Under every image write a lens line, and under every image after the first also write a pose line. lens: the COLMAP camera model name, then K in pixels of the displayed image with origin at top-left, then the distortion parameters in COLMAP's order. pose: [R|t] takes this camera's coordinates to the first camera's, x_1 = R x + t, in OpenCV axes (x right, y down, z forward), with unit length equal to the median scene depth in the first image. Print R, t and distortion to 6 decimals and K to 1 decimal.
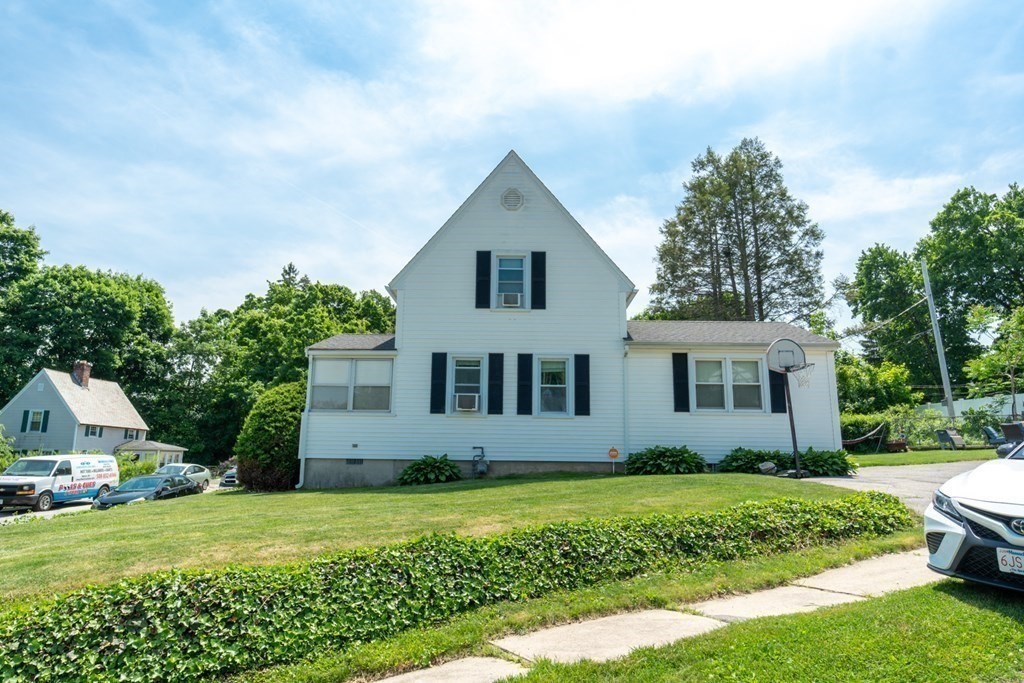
lens RADIAL K [[631.4, 0, 512.7], [0, 631.4, 340.8], [0, 0, 1]] dist [0.006477, 0.001036]
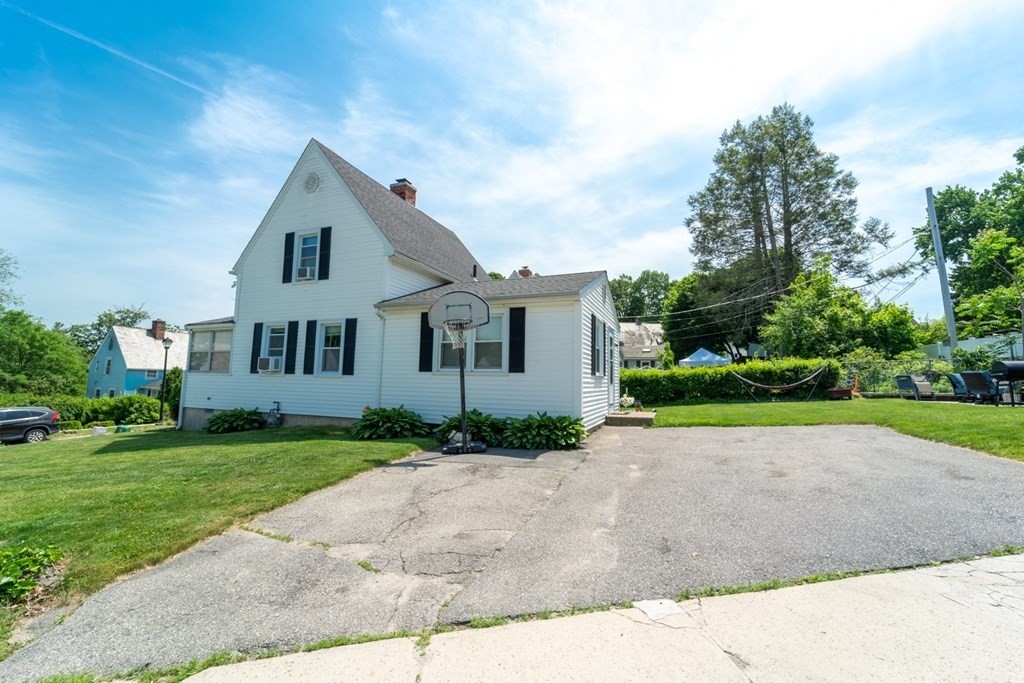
lens RADIAL K [[409.6, 0, 511.7], [0, 409.6, 339.4], [0, 0, 1]] dist [-0.002368, -0.000008]
pose [[0.931430, -0.030865, -0.362610, 0.563909], [0.061173, 0.995498, 0.072397, 0.021046], [0.358743, -0.089614, 0.929125, 0.407565]]
